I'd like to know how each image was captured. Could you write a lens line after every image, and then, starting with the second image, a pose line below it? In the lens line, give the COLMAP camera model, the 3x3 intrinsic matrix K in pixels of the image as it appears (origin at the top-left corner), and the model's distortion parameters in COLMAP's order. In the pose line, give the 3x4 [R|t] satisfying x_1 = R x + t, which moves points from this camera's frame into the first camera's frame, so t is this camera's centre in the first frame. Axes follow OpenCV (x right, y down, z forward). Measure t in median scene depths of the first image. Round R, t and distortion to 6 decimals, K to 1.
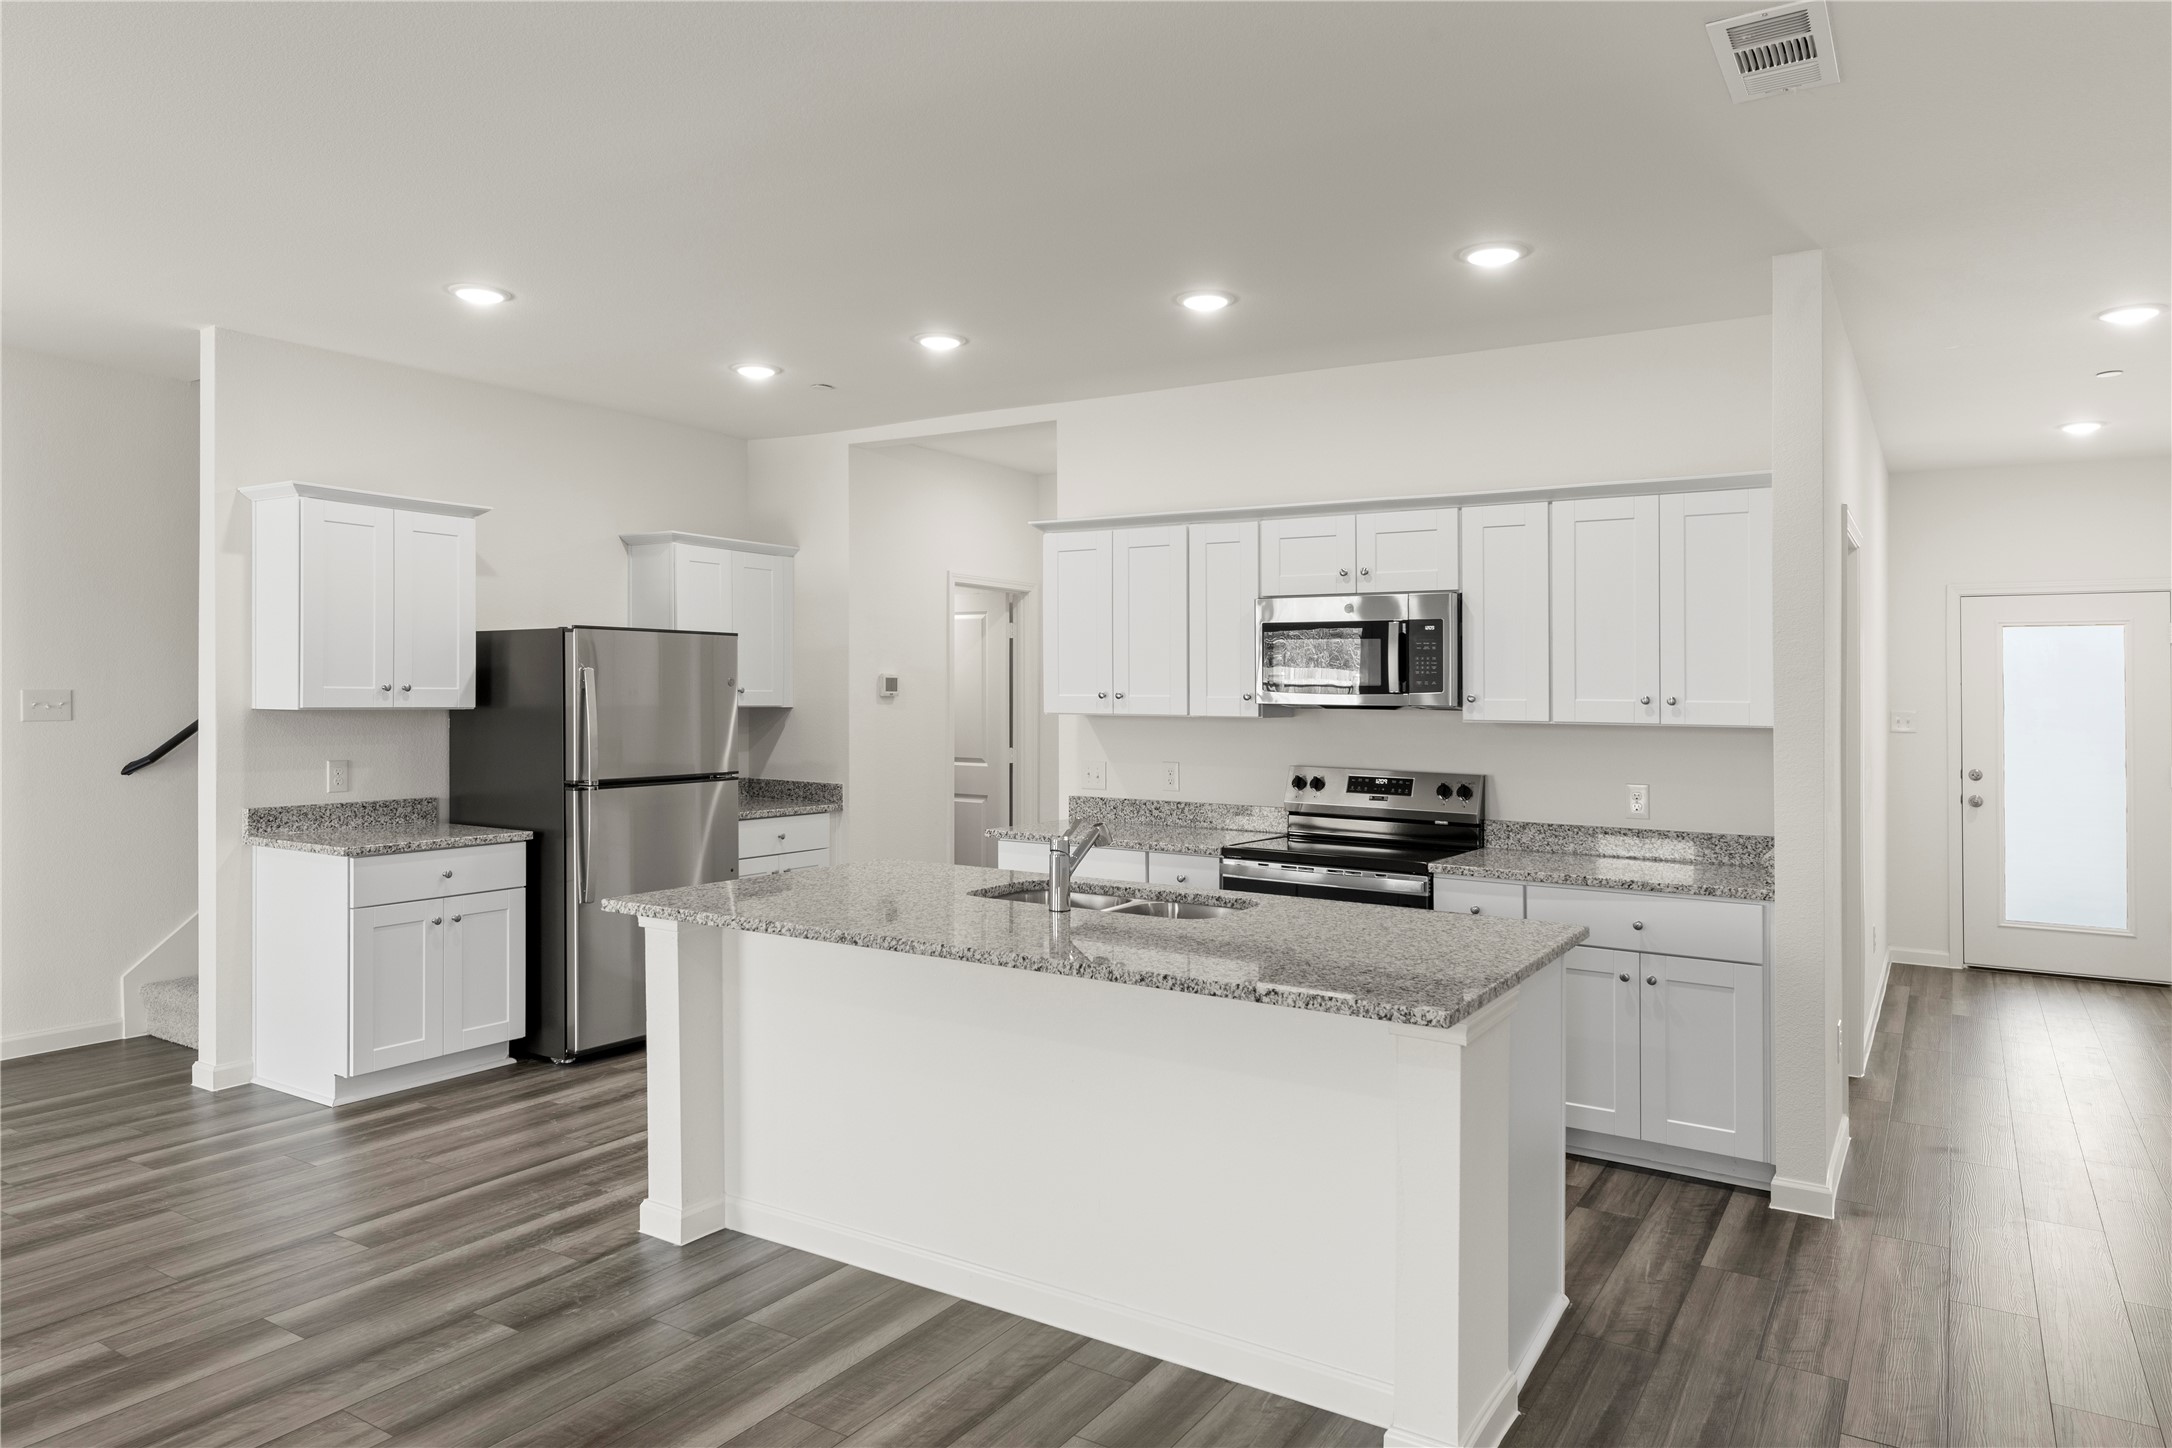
lens RADIAL K [[1407.8, 0, 1081.1], [0, 1407.8, 658.0], [0, 0, 1]] dist [0.018499, -0.007012]
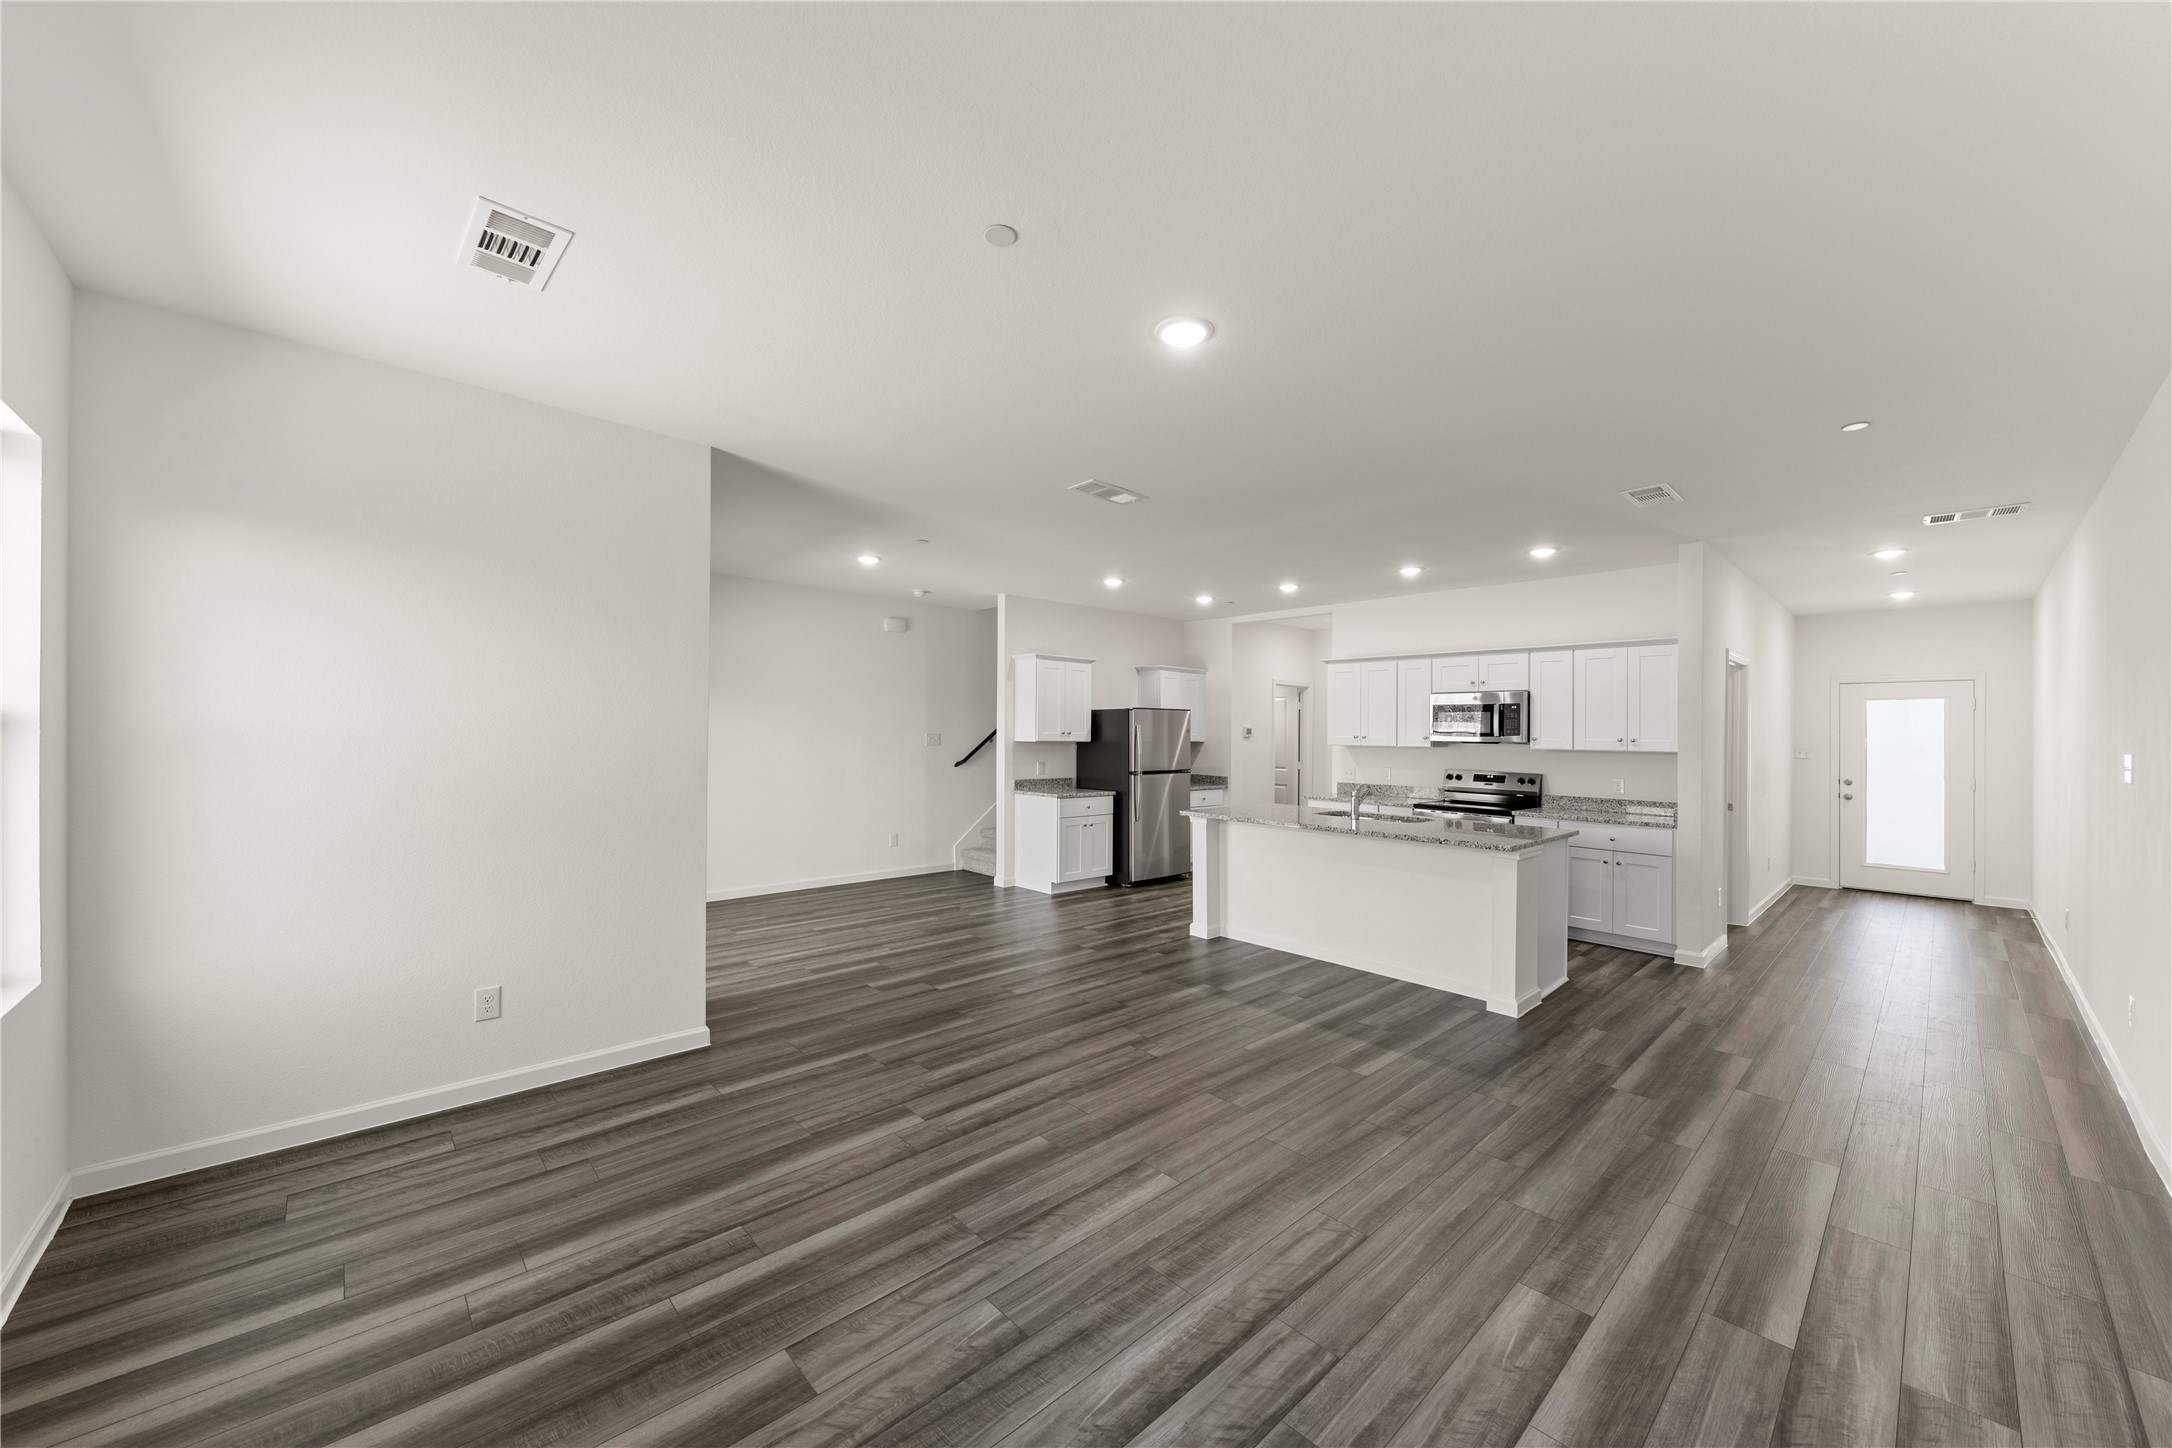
lens RADIAL K [[809.8, 0, 1099.0], [0, 809.8, 733.4], [0, 0, 1]] dist [0.001759, -0.000400]
pose [[0.970554, 0.002072, -0.240874, -0.079928], [0.003372, 0.999748, 0.022186, -0.010292], [0.240859, -0.022344, 0.970303, -0.395059]]
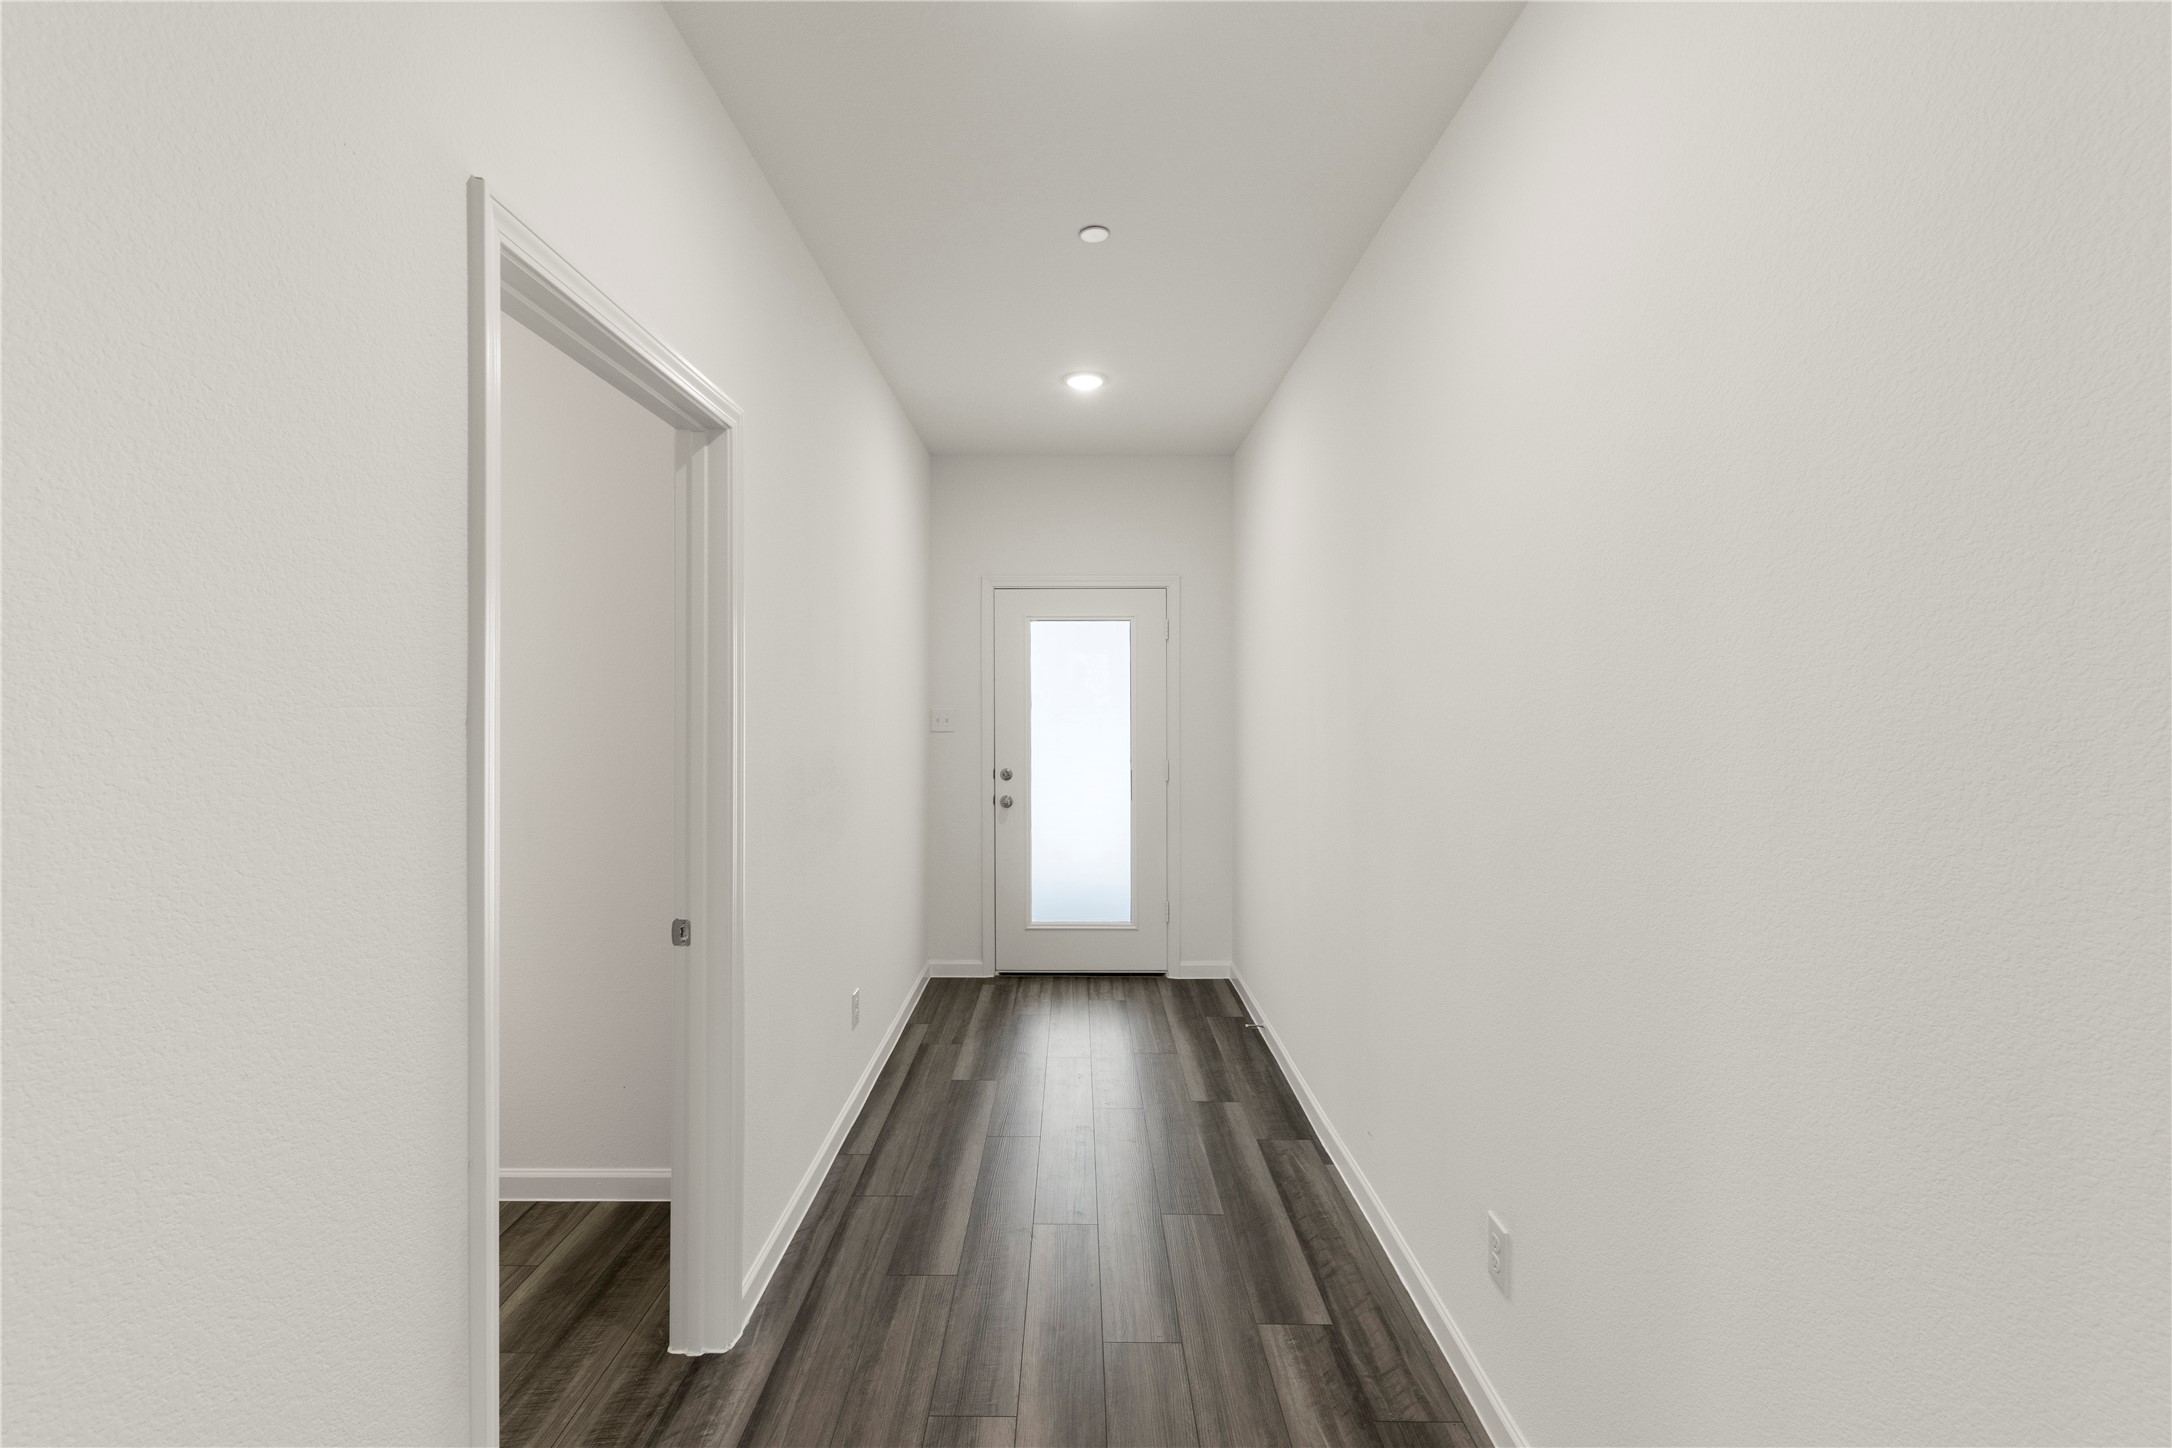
lens RADIAL K [[927.4, 0, 1078.7], [0, 927.4, 707.5], [0, 0, 1]] dist [0.003447, -0.001996]
pose [[0.841572, -0.010098, 0.540051, 0.567934], [-0.007371, 0.999517, 0.030176, 0.030417], [-0.540095, -0.029376, 0.841091, 0.759883]]
